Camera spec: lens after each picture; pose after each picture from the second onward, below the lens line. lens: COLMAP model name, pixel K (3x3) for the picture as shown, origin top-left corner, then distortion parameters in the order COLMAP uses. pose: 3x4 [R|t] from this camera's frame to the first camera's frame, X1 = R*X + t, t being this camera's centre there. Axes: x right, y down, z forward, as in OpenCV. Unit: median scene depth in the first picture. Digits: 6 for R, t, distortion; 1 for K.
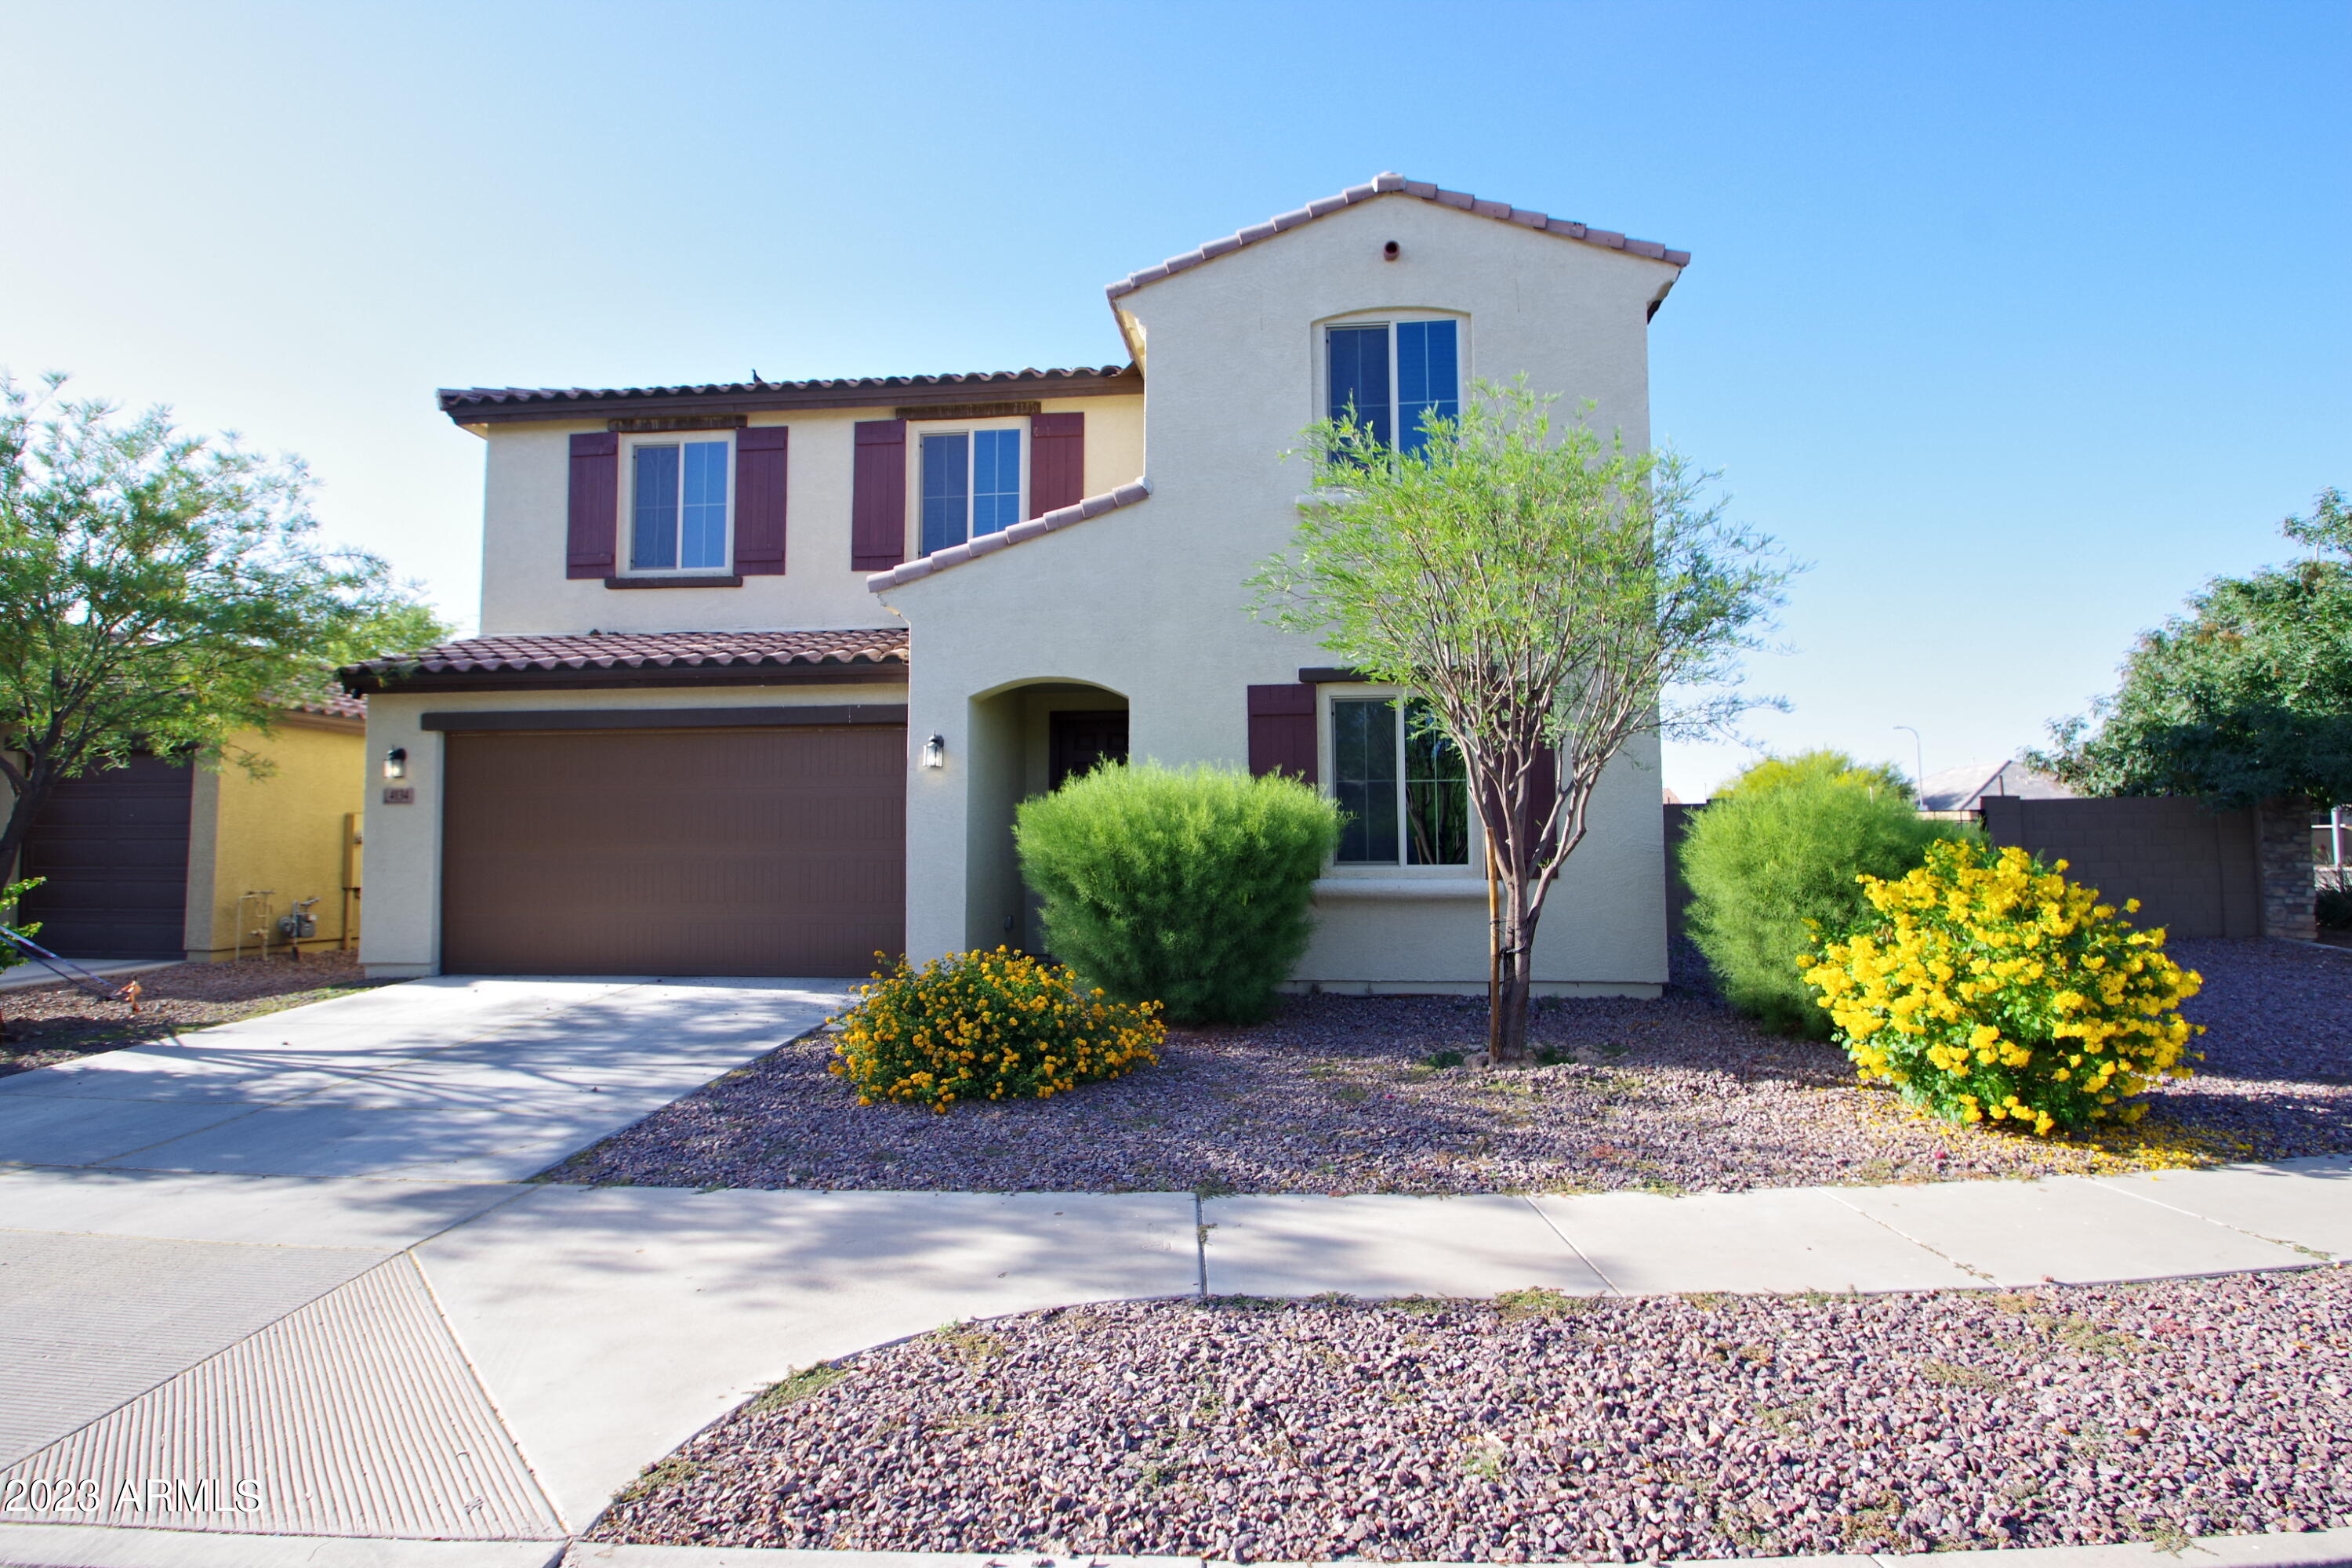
lens RADIAL K [[1093.7, 0, 1176.0], [0, 1093.7, 784.0], [0, 0, 1]] dist [0.001662, -0.000237]
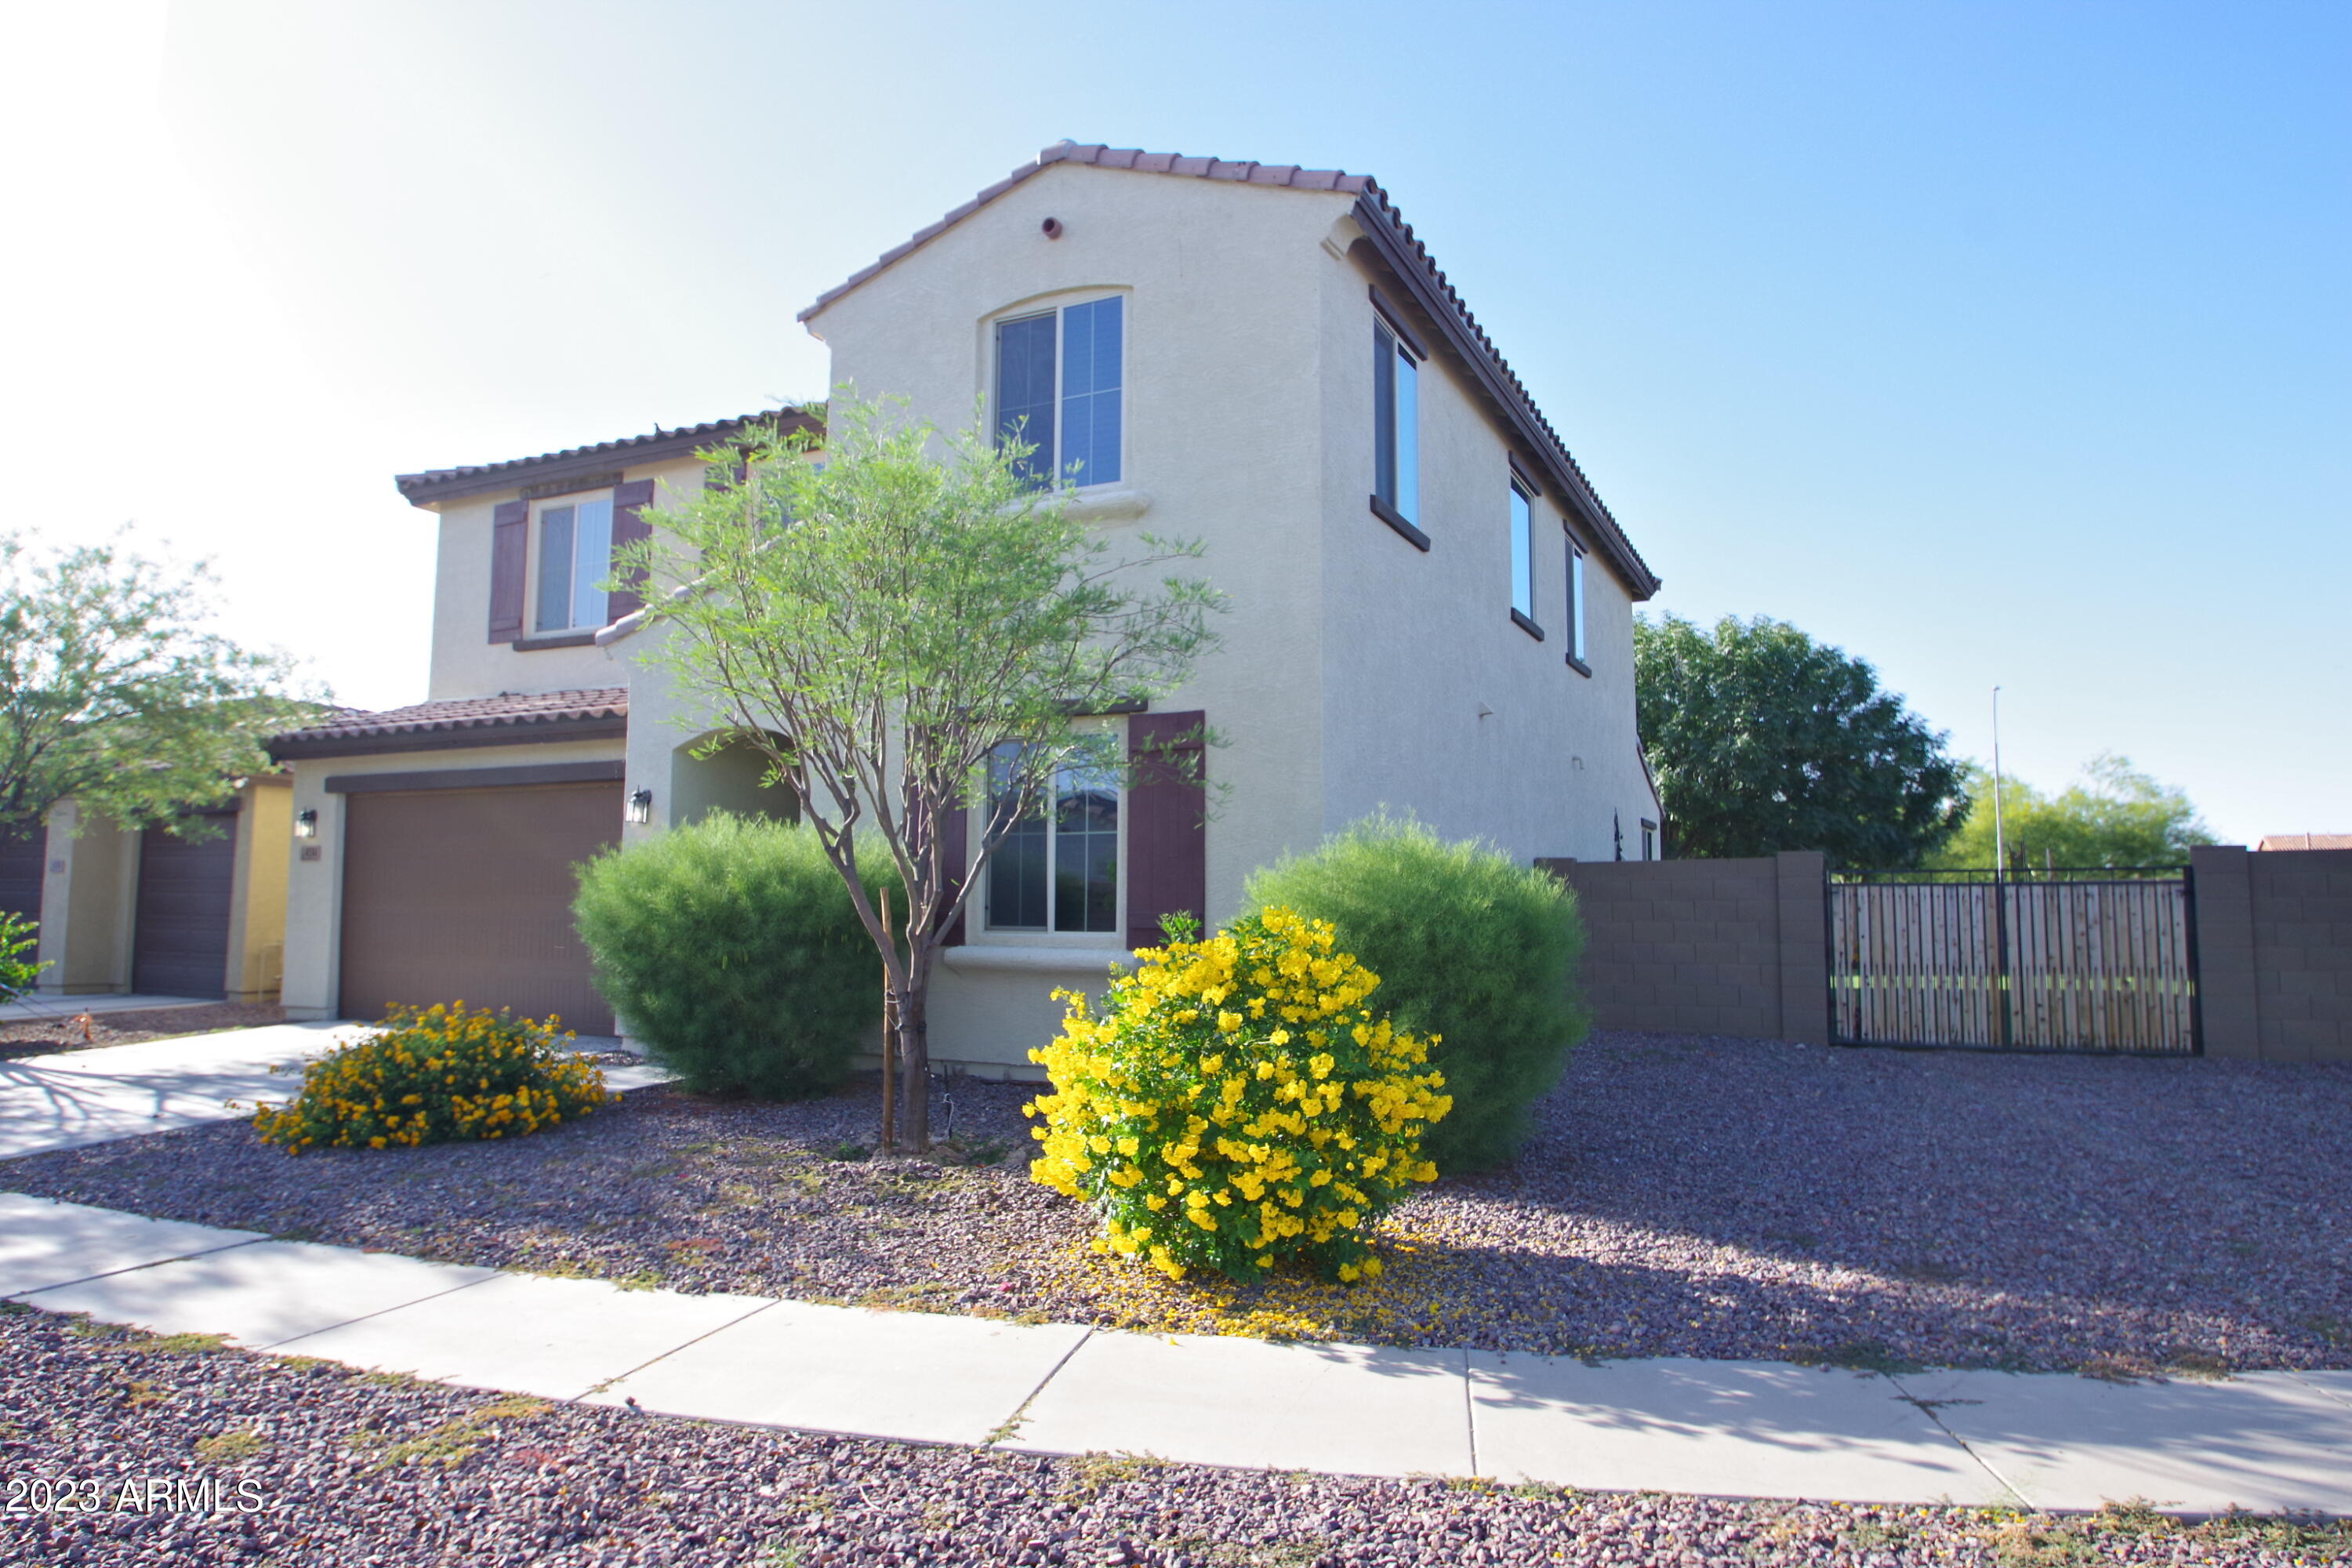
lens RADIAL K [[1389.0, 0, 1176.0], [0, 1389.0, 784.0], [0, 0, 1]] dist [-0.121895, 0.229368]
pose [[0.935047, -0.022007, -0.353840, 0.597041], [0.011152, 0.999403, -0.032689, -0.004099], [0.354349, 0.026619, 0.934734, 0.017480]]
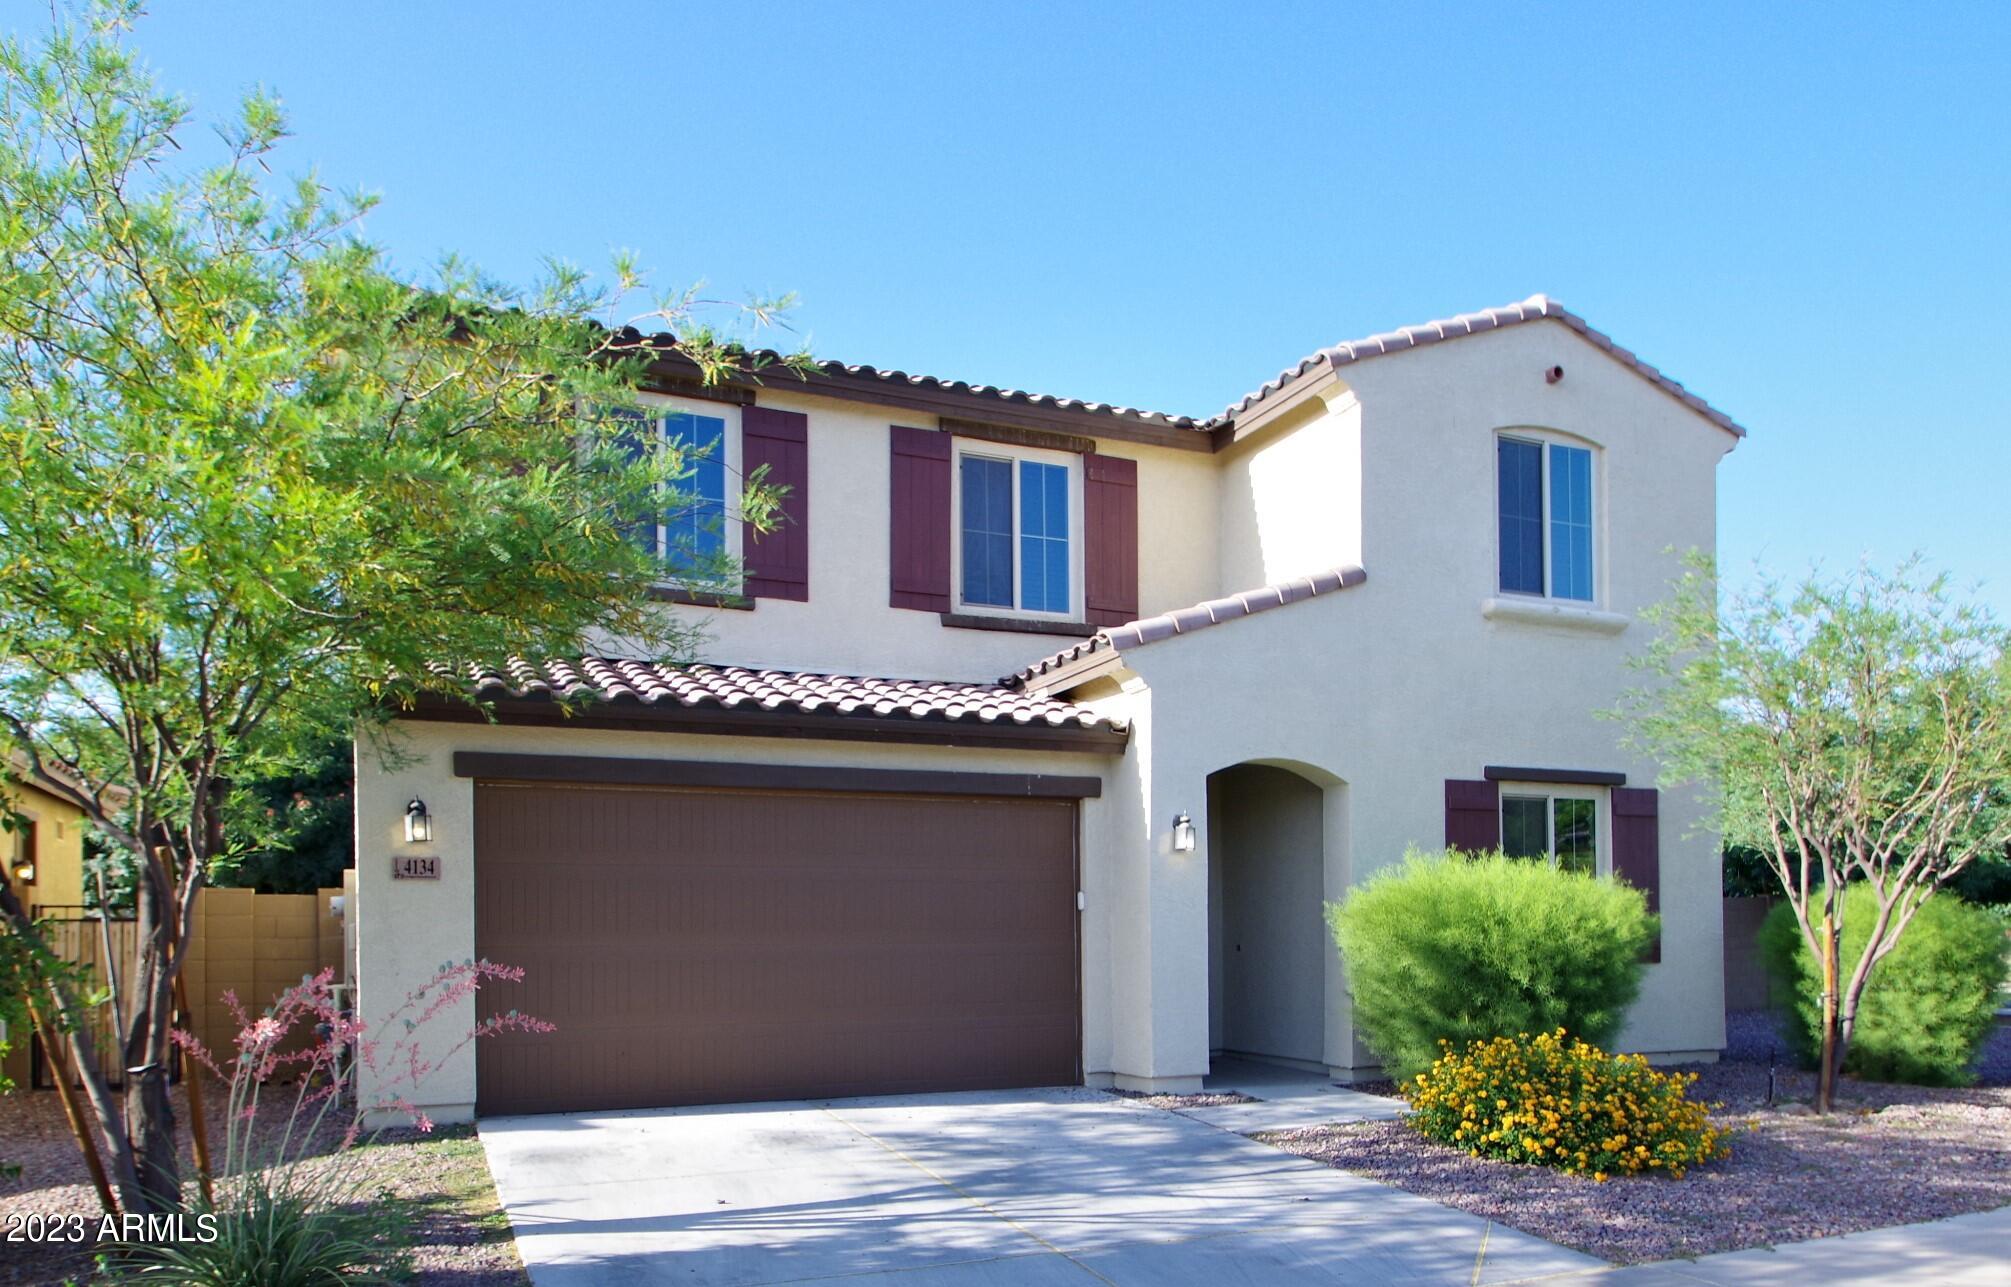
lens RADIAL K [[1305.8, 0, 1008.9], [0, 1305.8, 906.0], [0, 0, 1]] dist [0.031981, -0.000337]
pose [[0.889851, 0.007403, 0.456192, -0.762426], [-0.021028, 0.999471, 0.024798, 0.006441], [-0.455767, -0.031659, 0.889536, 0.076878]]
